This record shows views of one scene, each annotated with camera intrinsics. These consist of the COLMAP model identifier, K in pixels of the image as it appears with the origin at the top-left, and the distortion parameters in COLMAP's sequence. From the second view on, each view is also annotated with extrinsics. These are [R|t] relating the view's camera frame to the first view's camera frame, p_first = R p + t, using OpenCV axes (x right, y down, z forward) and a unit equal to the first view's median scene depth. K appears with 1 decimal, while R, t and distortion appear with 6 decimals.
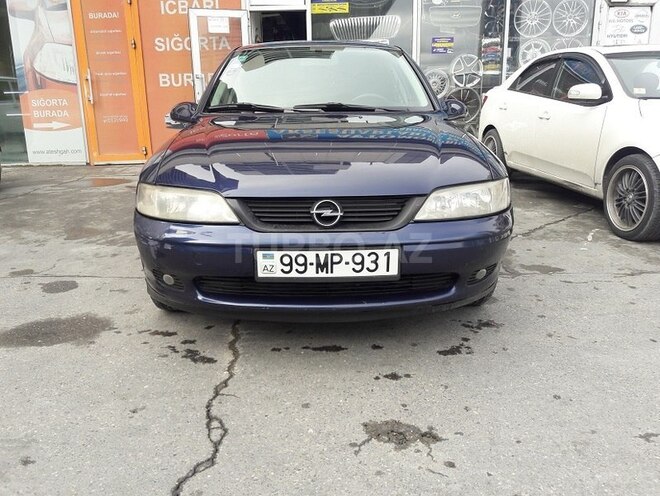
lens RADIAL K [[616.7, 0, 332.1], [0, 616.7, 246.9], [0, 0, 1]] dist [0.065617, -0.147313]
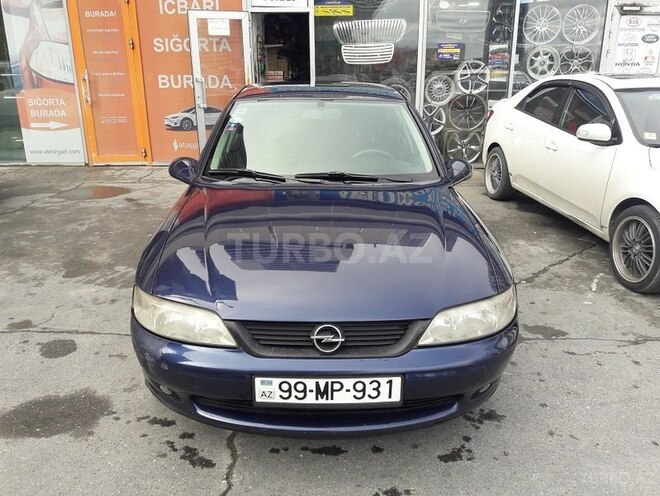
lens RADIAL K [[616.7, 0, 332.1], [0, 616.7, 246.9], [0, 0, 1]] dist [0.065617, -0.147313]
pose [[0.999956, 0.009153, -0.001930, -0.000340], [-0.009023, 0.998201, 0.059271, -0.129849], [0.002469, -0.059251, 0.998240, 0.016346]]
